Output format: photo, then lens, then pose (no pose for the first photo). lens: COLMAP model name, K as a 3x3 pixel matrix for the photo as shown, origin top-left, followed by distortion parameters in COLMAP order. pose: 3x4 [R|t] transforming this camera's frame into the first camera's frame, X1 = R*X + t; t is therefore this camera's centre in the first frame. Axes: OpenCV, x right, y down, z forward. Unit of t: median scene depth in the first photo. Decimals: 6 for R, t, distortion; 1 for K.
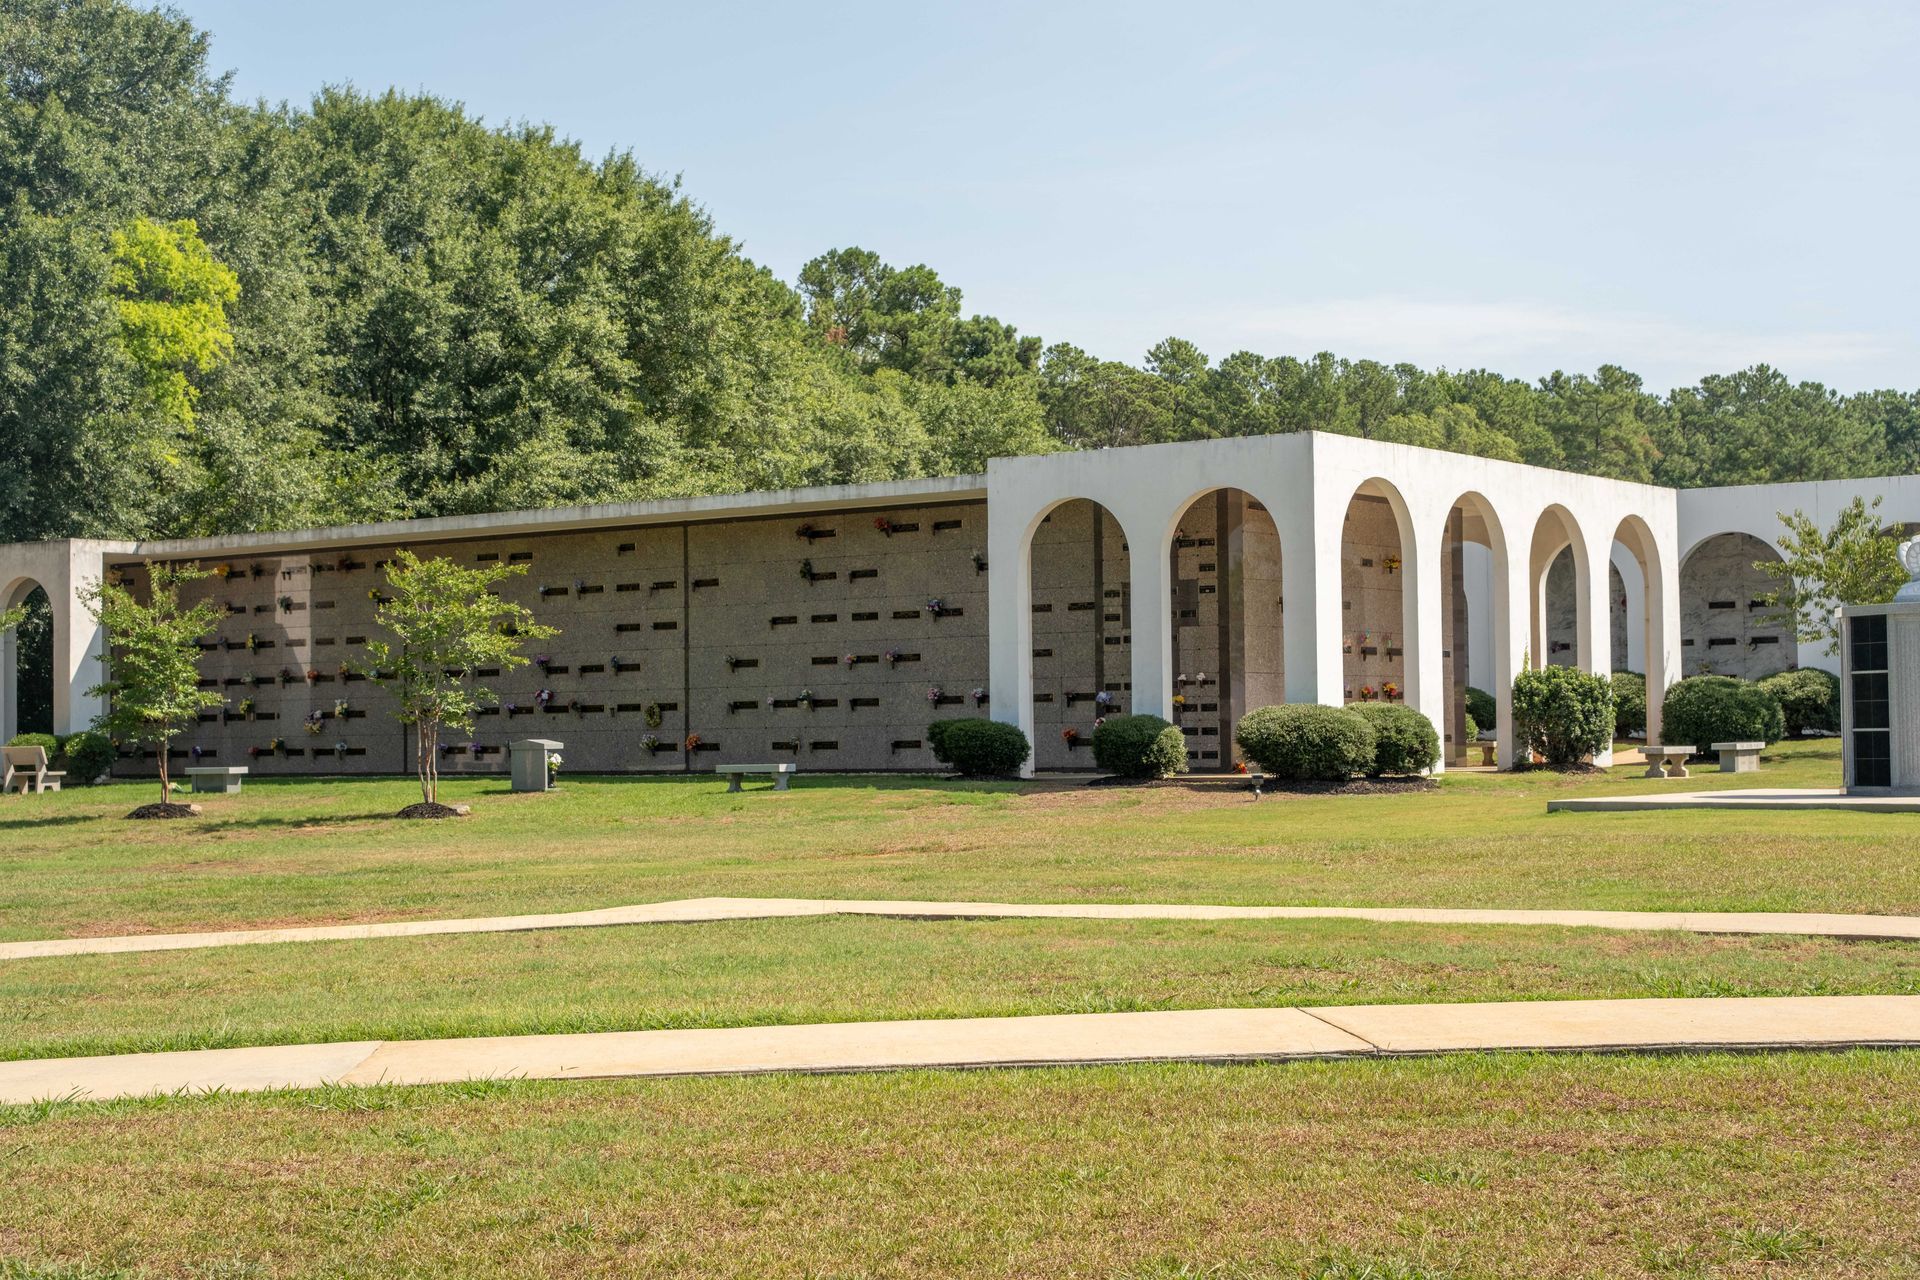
lens RADIAL K [[2824.6, 0, 911.4], [0, 2824.6, 629.0], [0, 0, 1]] dist [-0.017605, 0.000000]
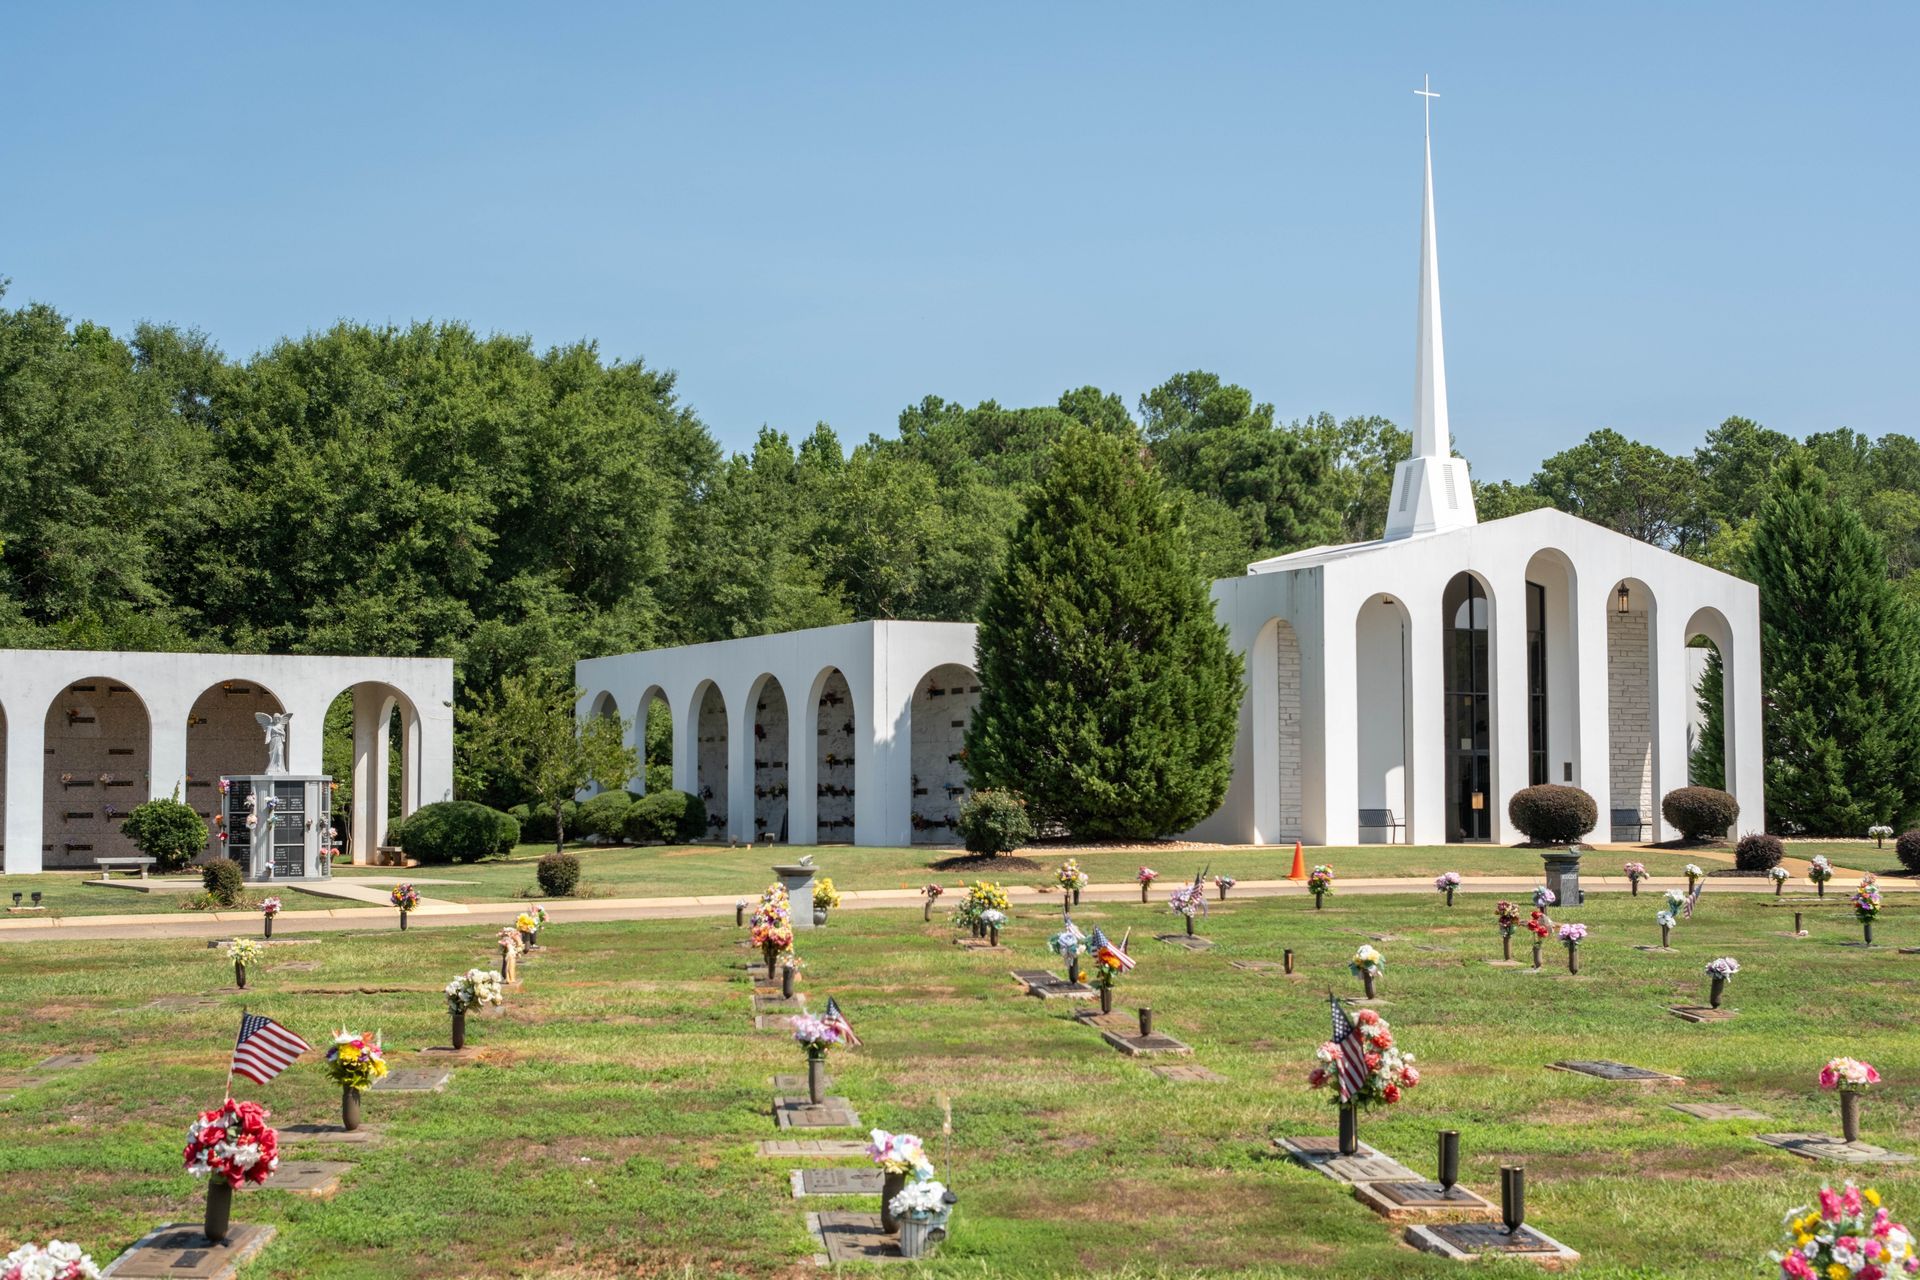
lens RADIAL K [[2824.6, 0, 971.8], [0, 2824.6, 660.7], [0, 0, 1]] dist [-0.017605, 0.000000]
pose [[0.907514, -0.013464, -0.419806, 1.022635], [0.009873, 0.999894, -0.010724, -0.031473], [0.419906, 0.005588, 0.907551, -0.102352]]
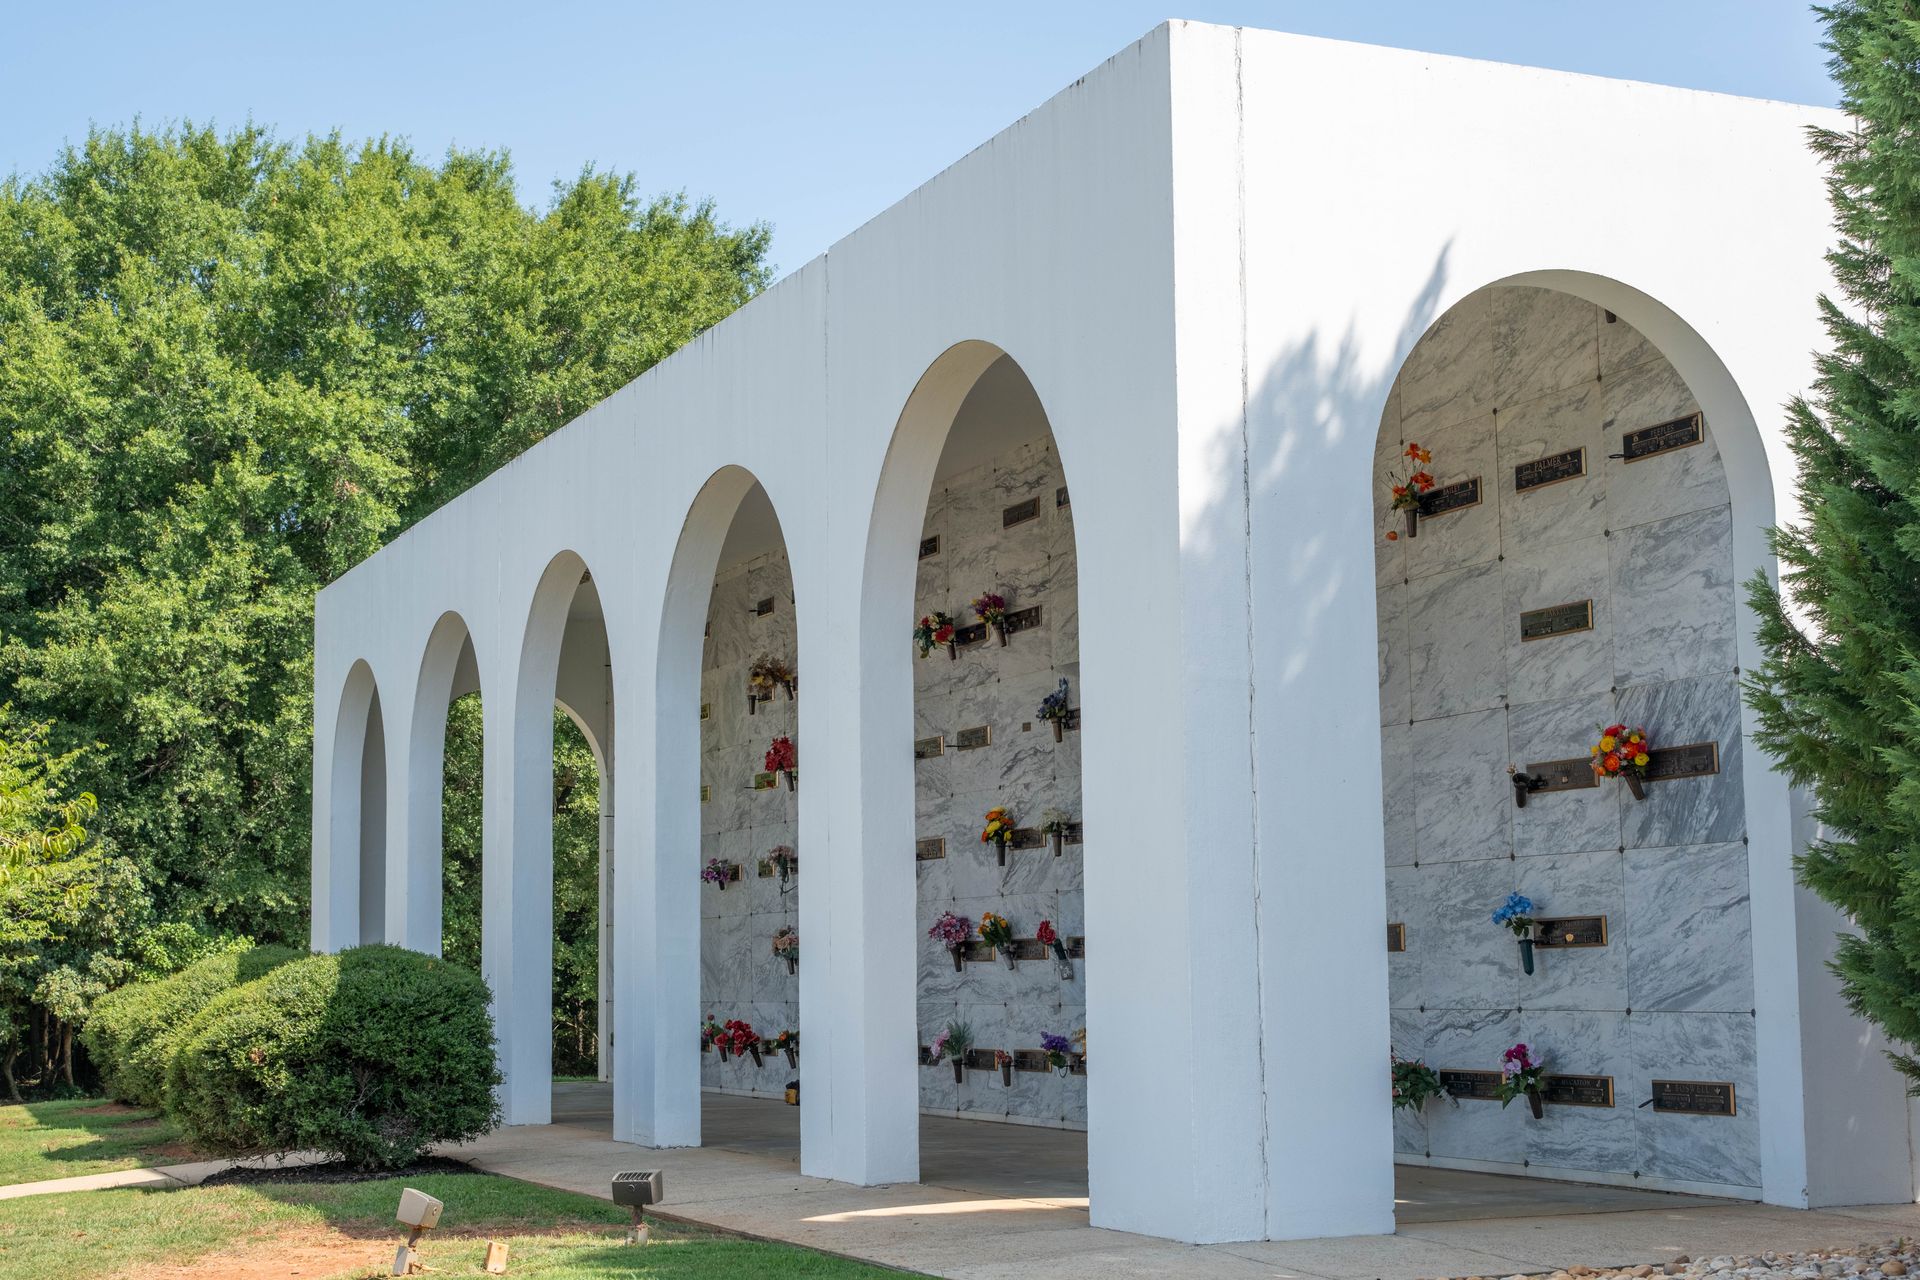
lens RADIAL K [[2824.6, 0, 944.6], [0, 2824.6, 639.3], [0, 0, 1]] dist [-0.017605, 0.000000]
pose [[0.863656, -0.060315, -0.500461, 0.564130], [0.025706, 0.996794, -0.075771, 0.004901], [0.503426, 0.052575, 0.862437, 0.791567]]
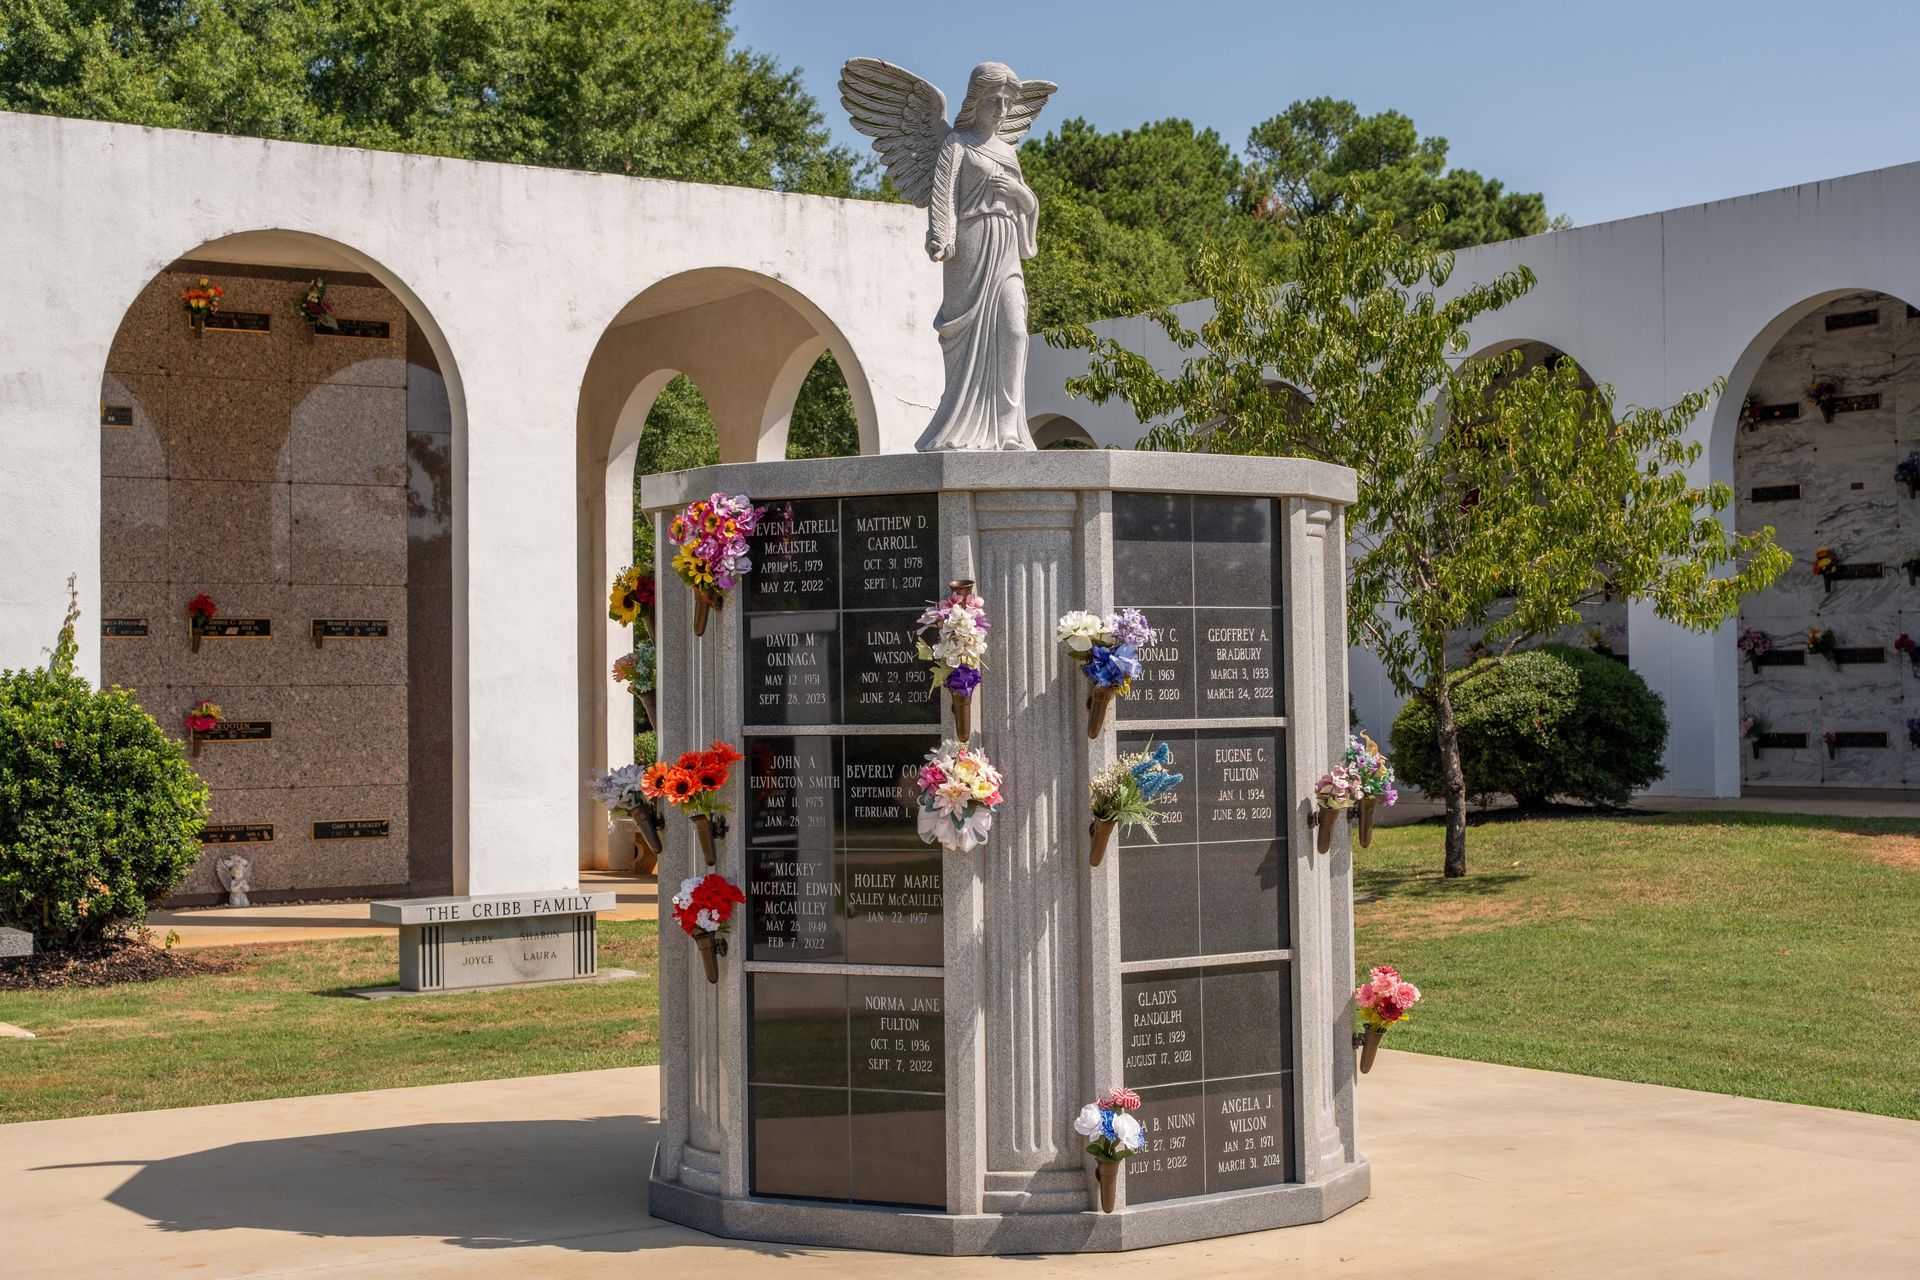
lens RADIAL K [[2824.6, 0, 916.8], [0, 2824.6, 614.6], [0, 0, 1]] dist [-0.017605, 0.000000]
pose [[0.941897, -0.009041, -0.335781, 0.388718], [0.013012, 0.999869, 0.009578, 0.003804], [0.335650, -0.013391, 0.941892, 0.599365]]
